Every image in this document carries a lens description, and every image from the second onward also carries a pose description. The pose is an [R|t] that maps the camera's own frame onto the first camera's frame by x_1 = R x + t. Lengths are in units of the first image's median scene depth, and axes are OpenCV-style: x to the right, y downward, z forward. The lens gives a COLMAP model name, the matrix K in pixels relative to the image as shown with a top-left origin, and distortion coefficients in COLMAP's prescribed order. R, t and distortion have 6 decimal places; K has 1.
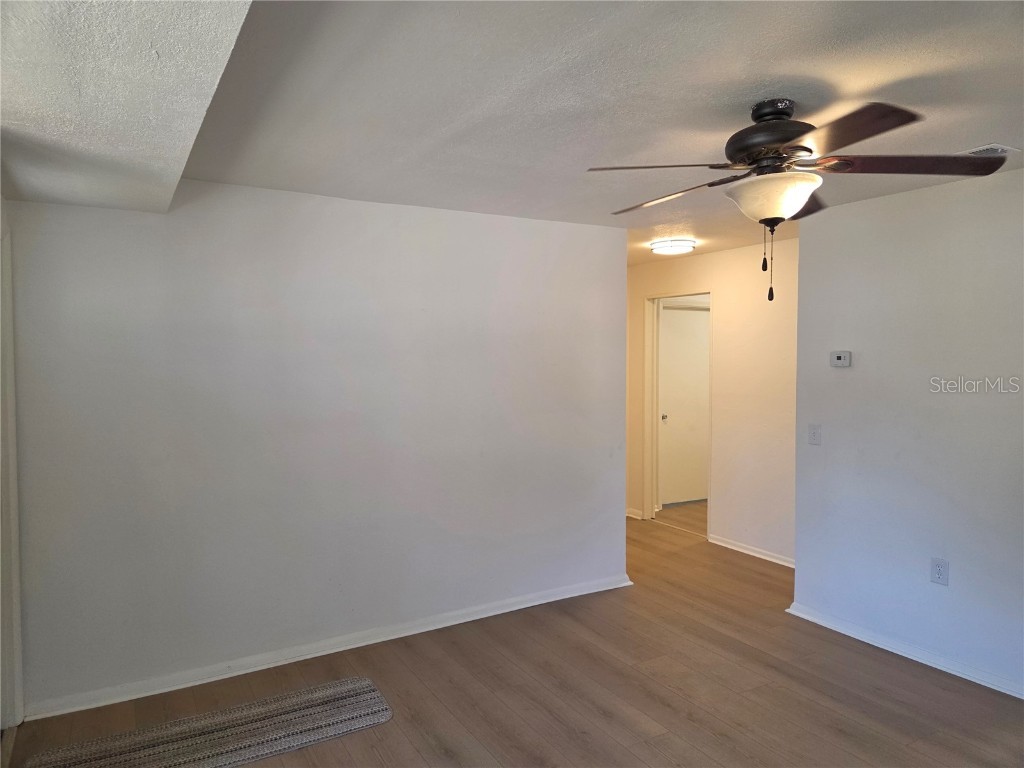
lens RADIAL K [[706.4, 0, 512.7], [0, 706.4, 380.4], [0, 0, 1]] dist [0.077168, -0.053399]
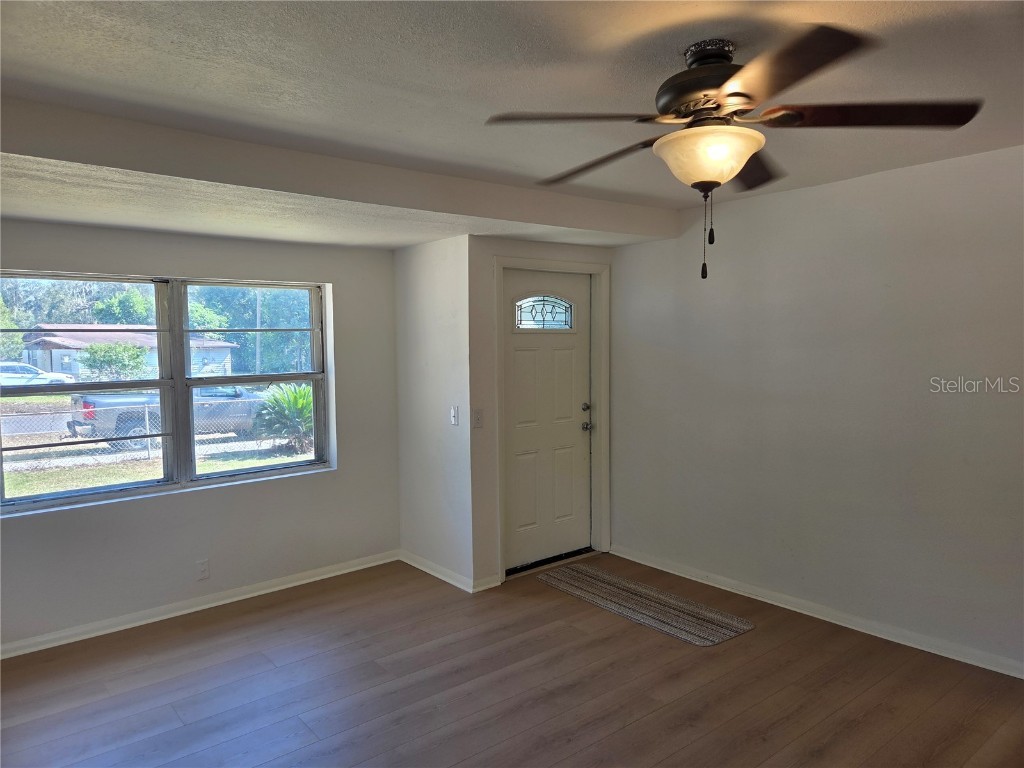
lens RADIAL K [[706.4, 0, 505.8], [0, 706.4, 377.1], [0, 0, 1]] dist [0.077168, -0.053399]
pose [[0.152616, 0.055812, -0.986708, 0.924167], [-0.028253, 0.998242, 0.052094, -0.023297], [0.987882, 0.019927, 0.153924, 0.491499]]
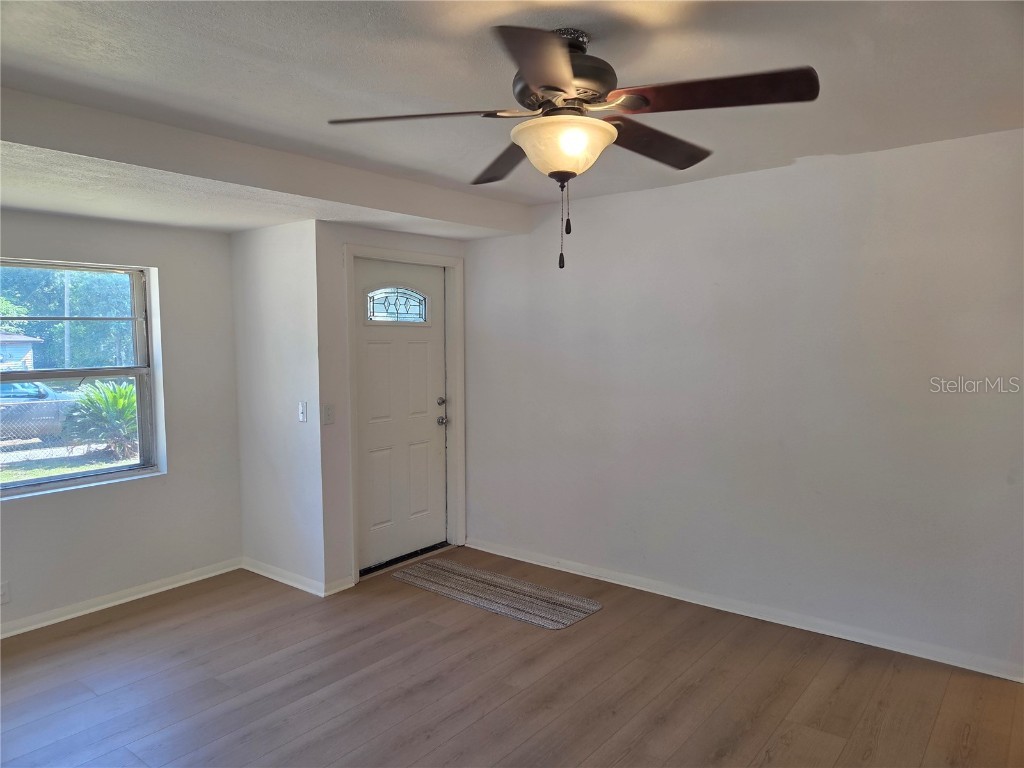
lens RADIAL K [[706.4, 0, 508.2], [0, 706.4, 386.6], [0, 0, 1]] dist [0.077168, -0.053399]
pose [[0.358735, 0.070443, -0.930778, 0.904198], [-0.031892, 0.997491, 0.063200, -0.015068], [0.932895, 0.007012, 0.360081, 0.487629]]
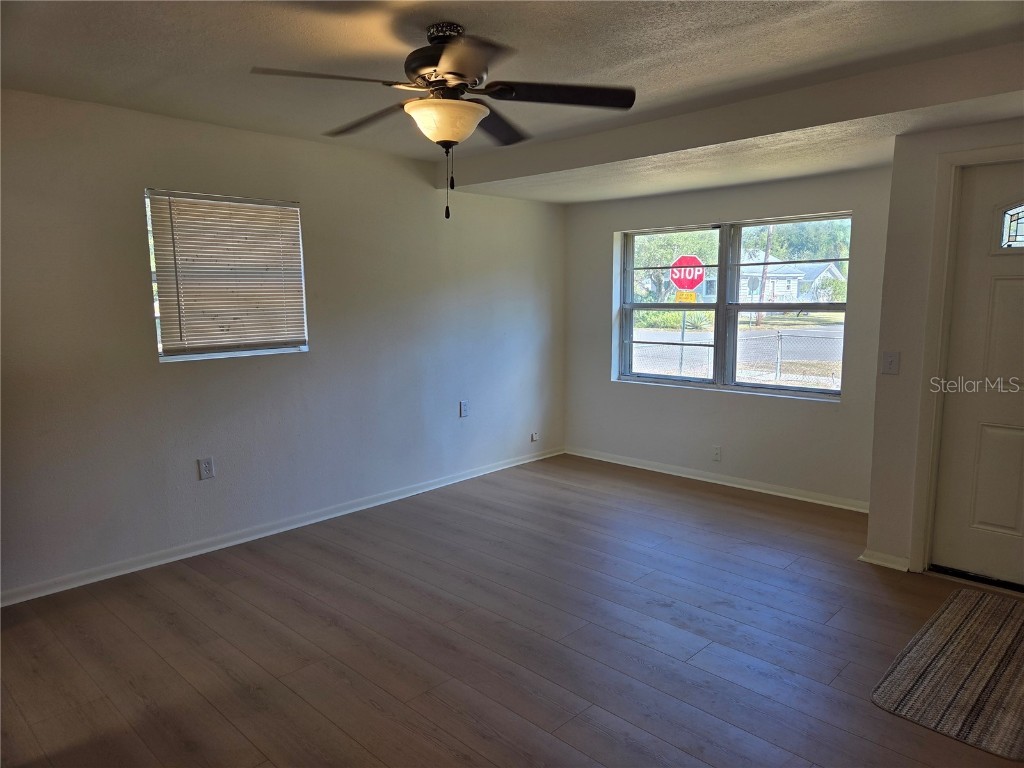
lens RADIAL K [[706.4, 0, 507.6], [0, 706.4, 381.0], [0, 0, 1]] dist [0.077168, -0.053399]
pose [[-0.962354, 0.042579, -0.268442, 0.454599], [-0.004458, 0.985047, 0.172226, -0.041251], [0.271761, 0.166939, -0.947775, 1.631203]]
